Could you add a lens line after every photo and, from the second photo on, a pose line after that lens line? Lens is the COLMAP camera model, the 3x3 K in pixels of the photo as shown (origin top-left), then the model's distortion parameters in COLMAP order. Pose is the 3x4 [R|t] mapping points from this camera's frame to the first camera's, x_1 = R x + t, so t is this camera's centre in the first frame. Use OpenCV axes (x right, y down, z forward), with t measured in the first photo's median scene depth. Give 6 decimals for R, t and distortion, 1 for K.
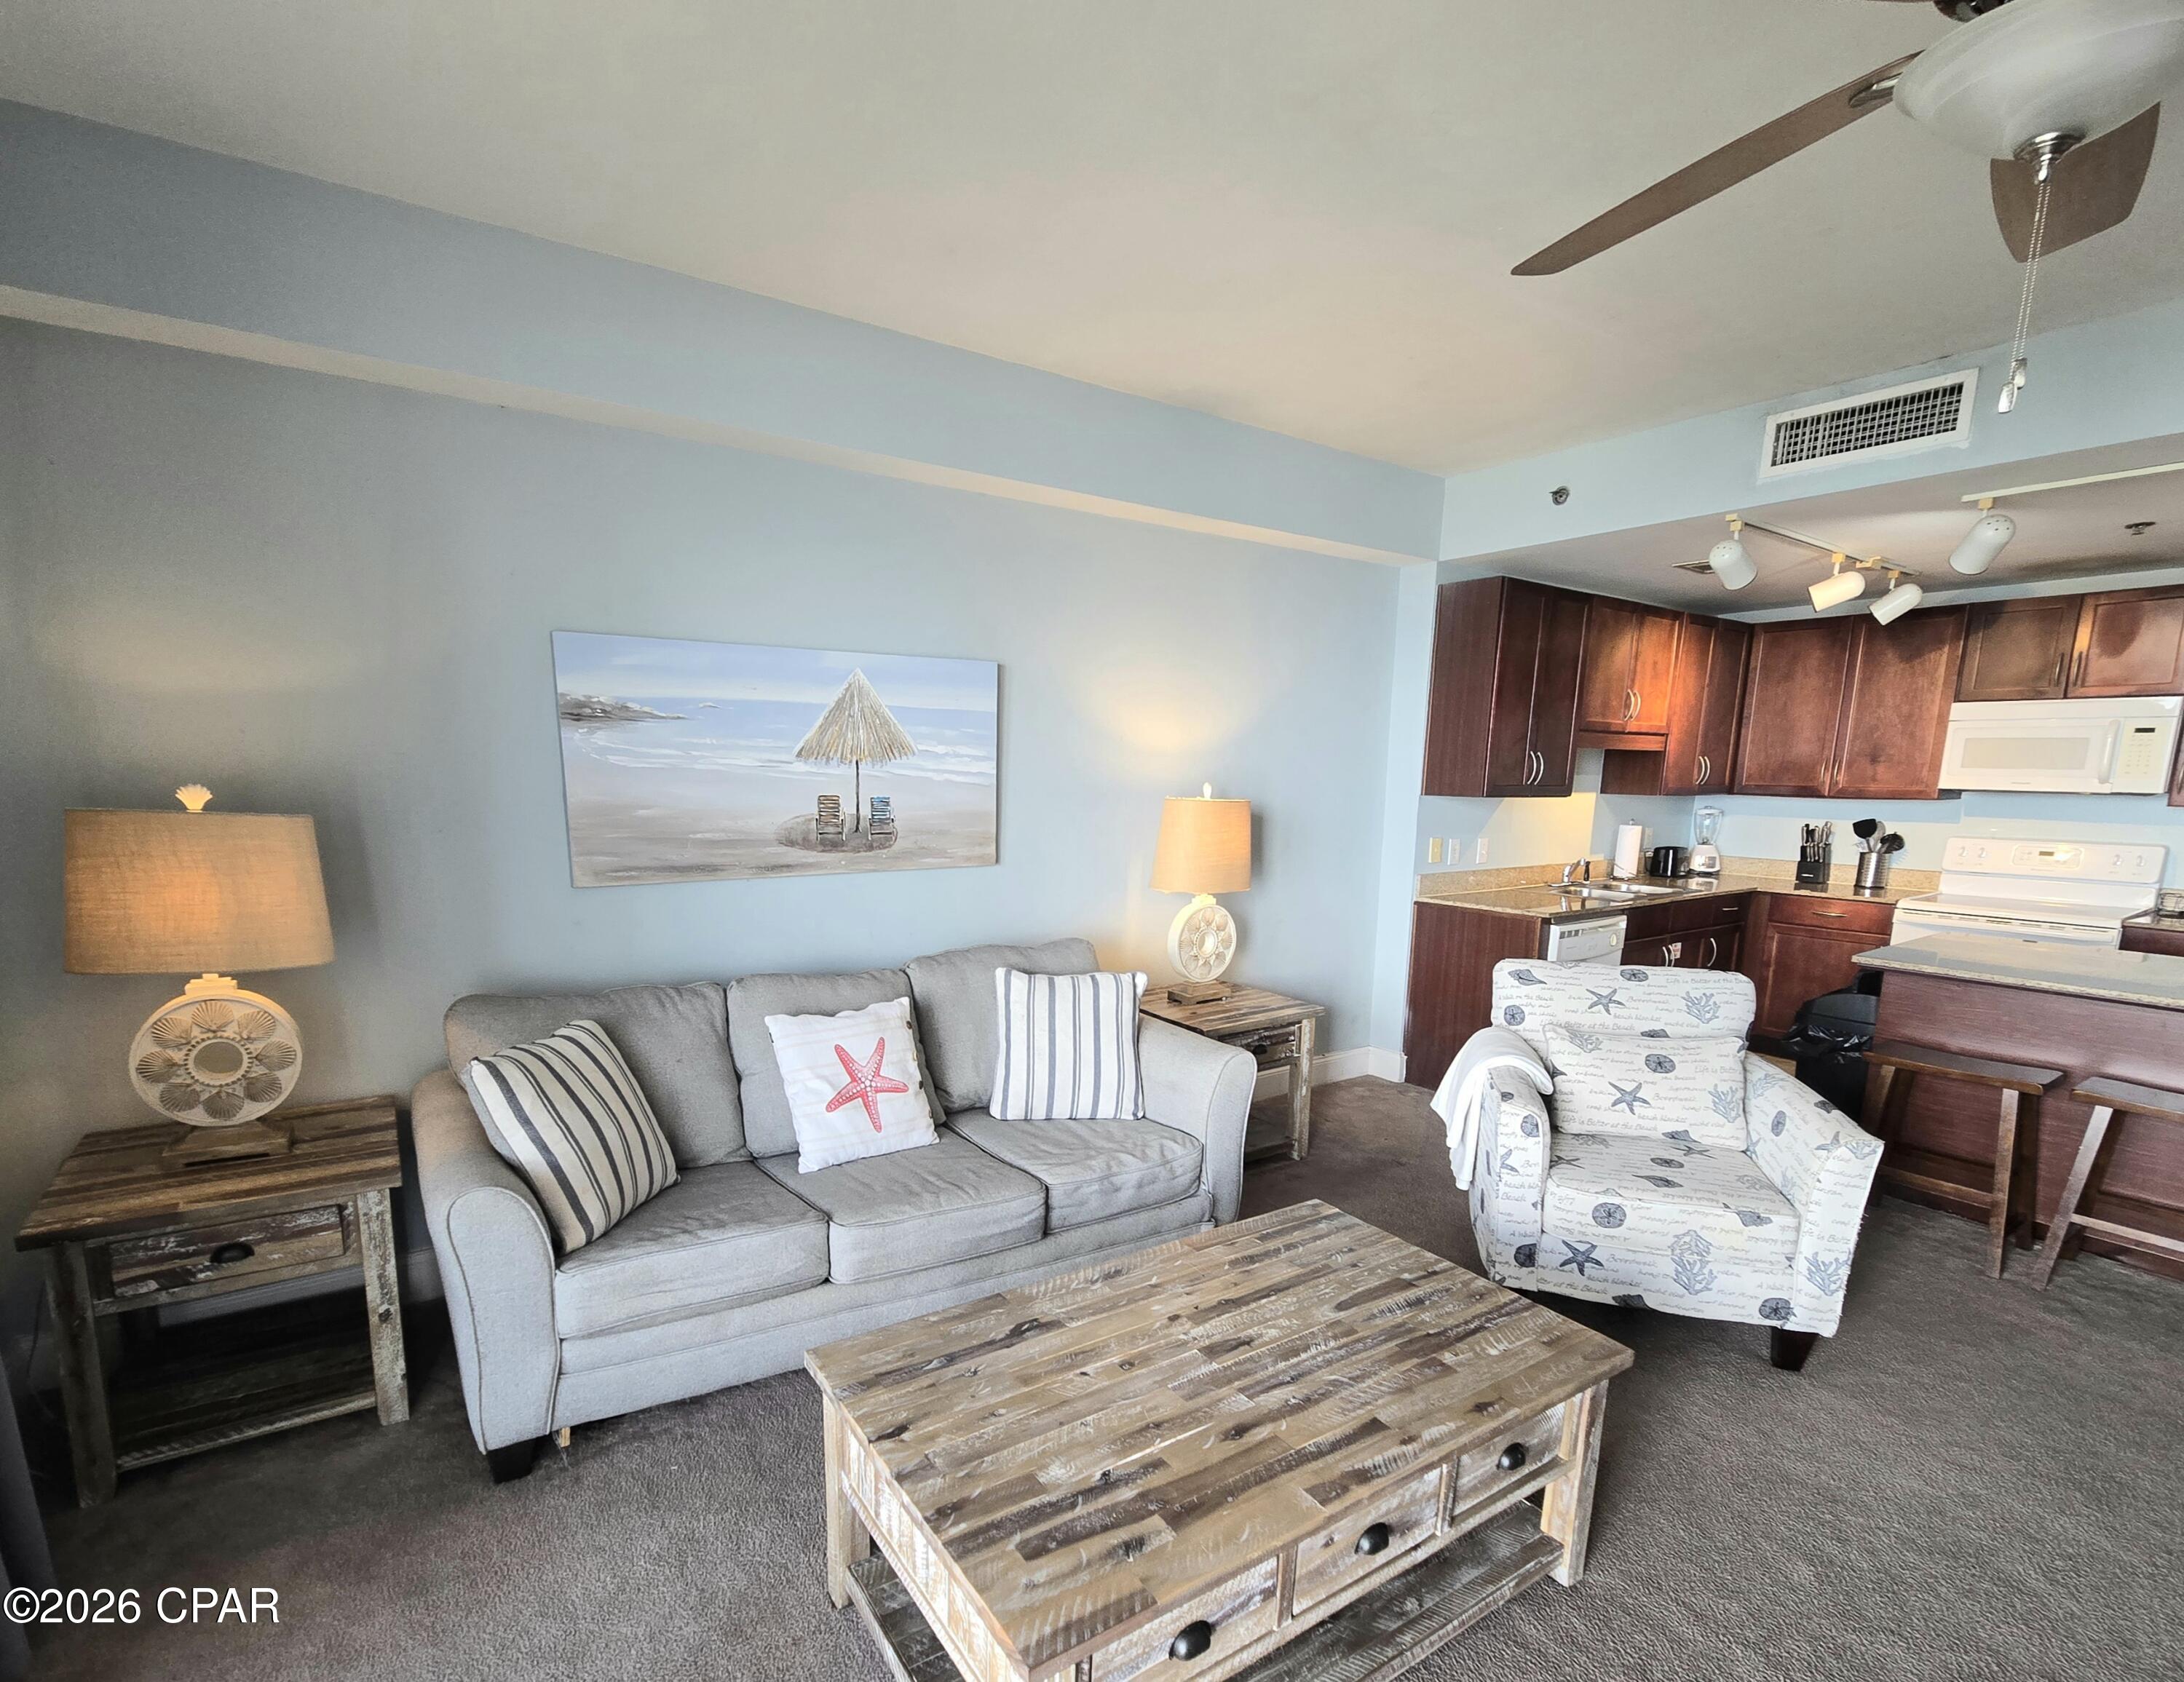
lens RADIAL K [[1041.2, 0, 1043.2], [0, 1041.2, 956.7], [0, 0, 1]] dist [-0.001954, 0.001878]
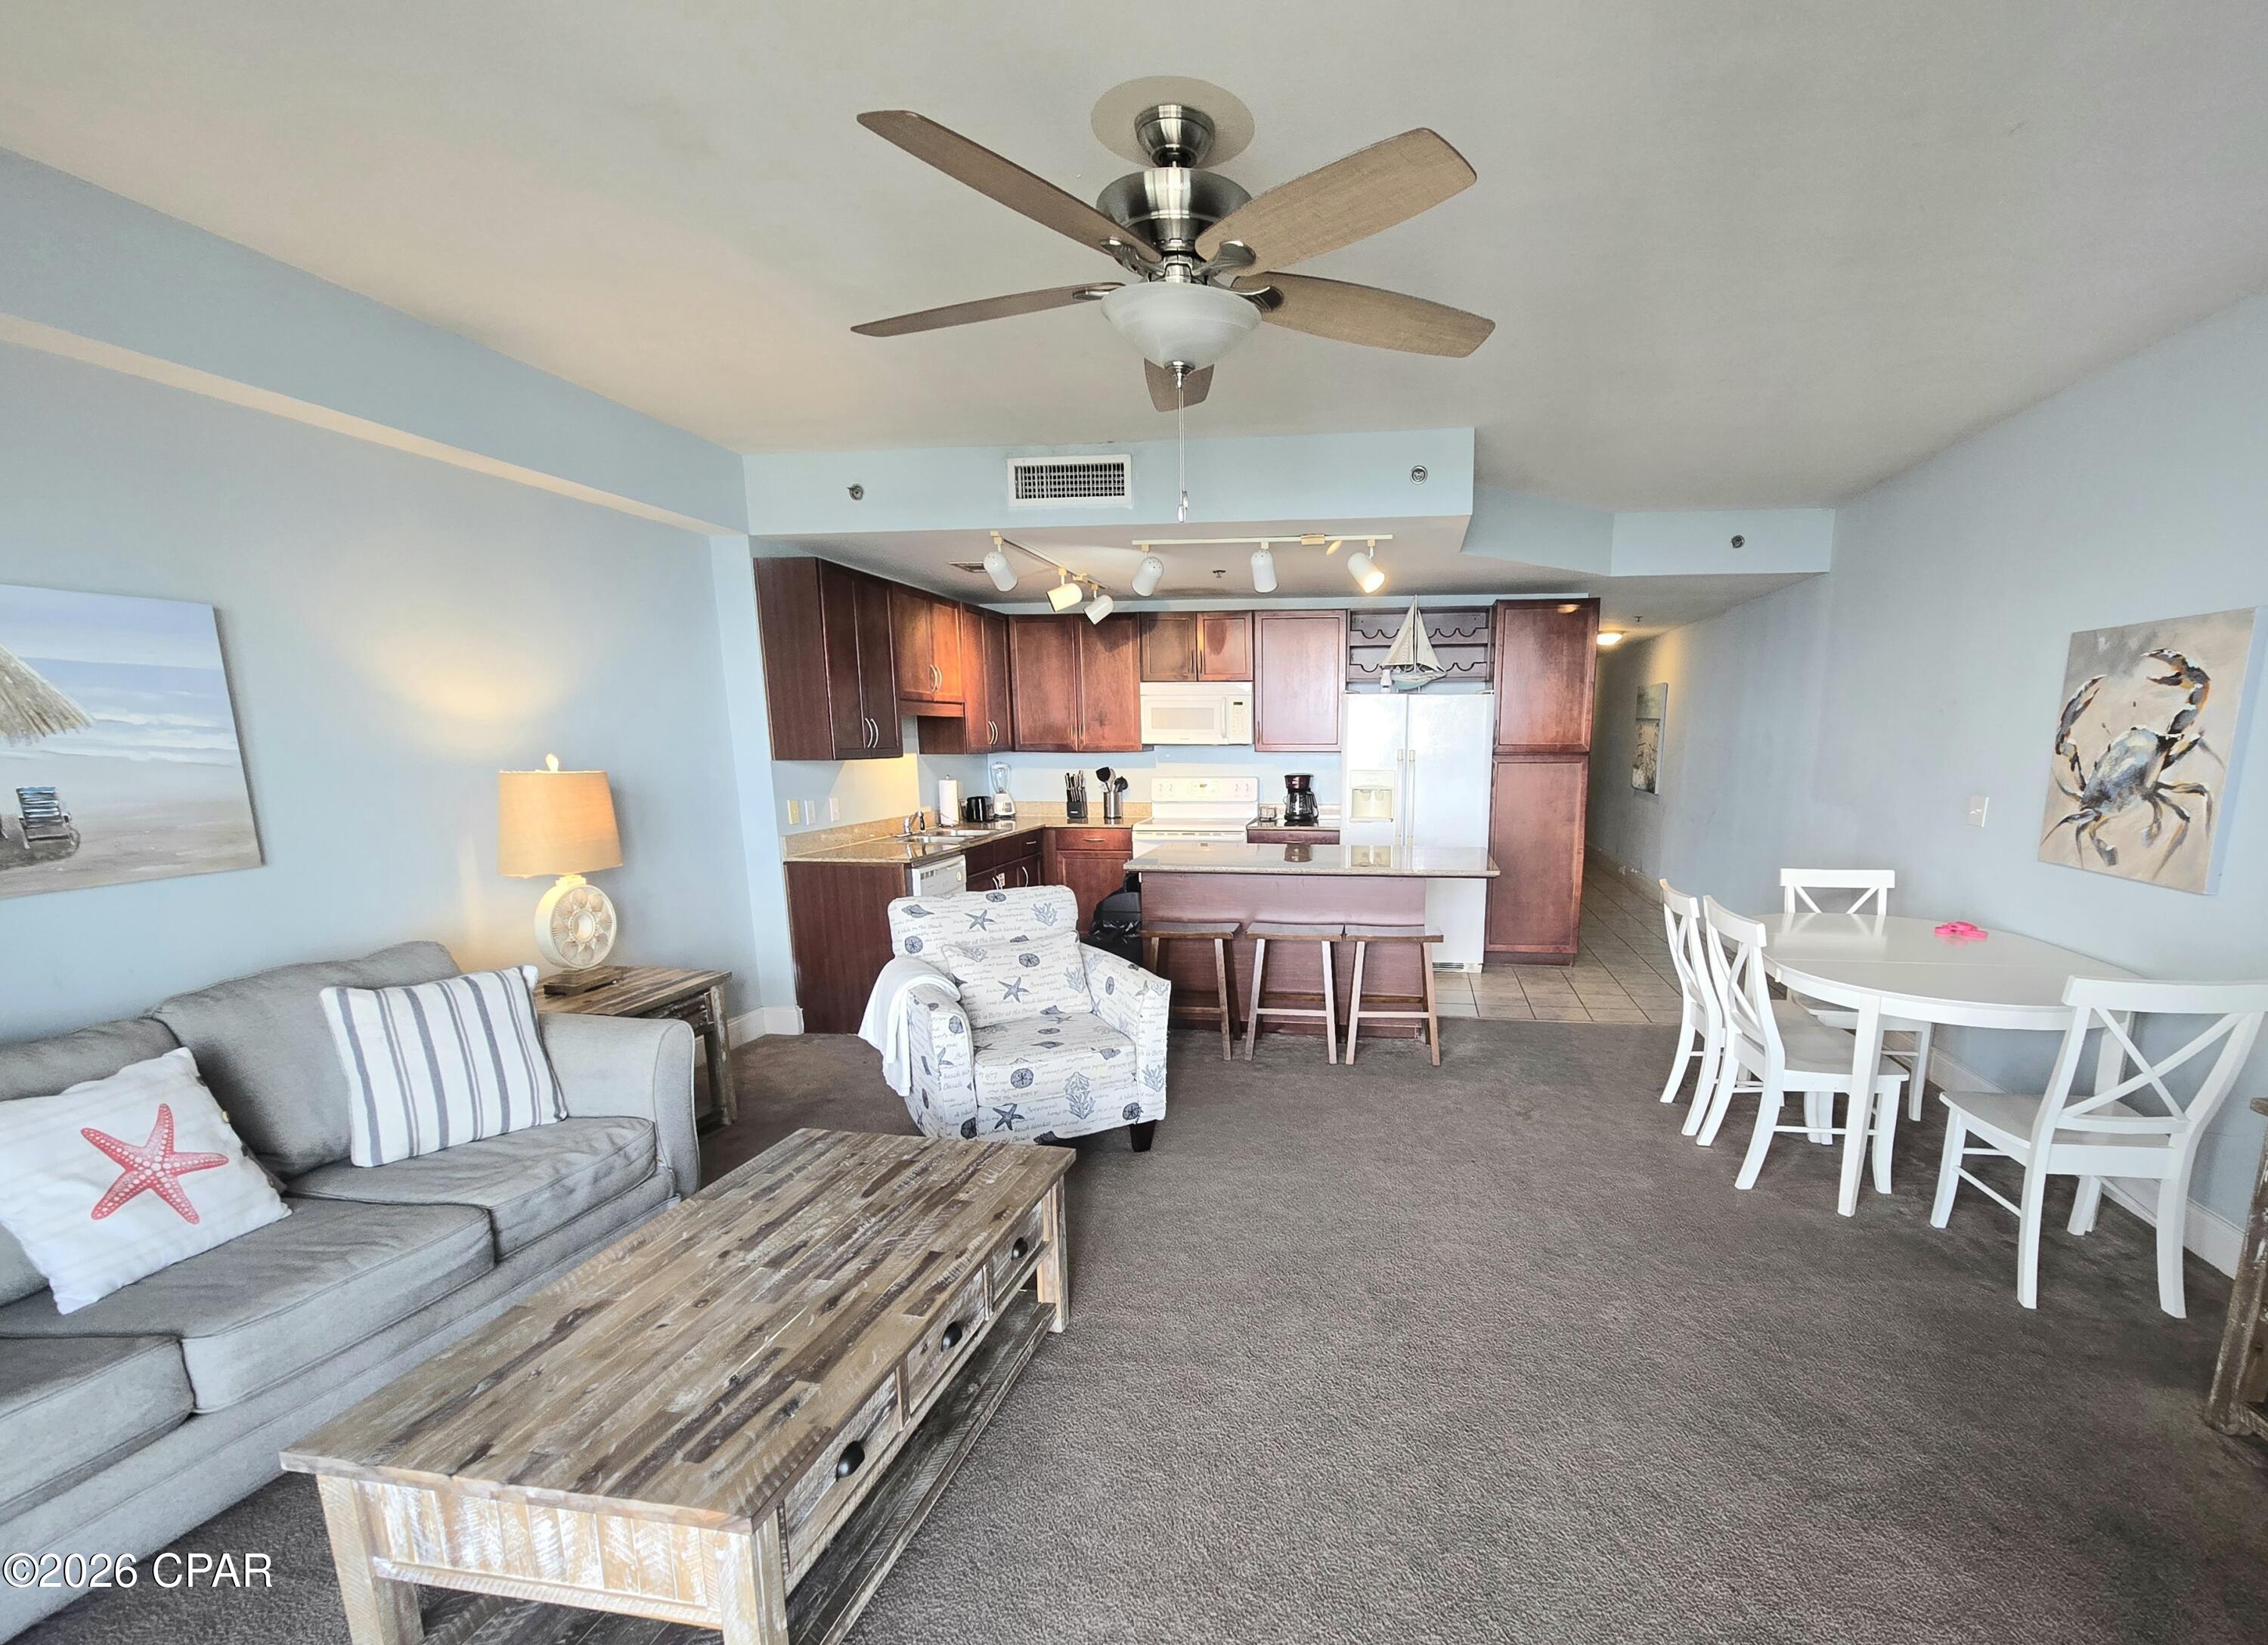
lens RADIAL K [[1034.5, 0, 1256.7], [0, 1034.5, 944.6], [0, 0, 1]] dist [0.007976, -0.001966]
pose [[0.672018, -0.161655, 0.722675, -0.114860], [0.144331, 0.985760, 0.086290, 0.009761], [-0.726333, 0.046316, 0.685780, -0.074532]]
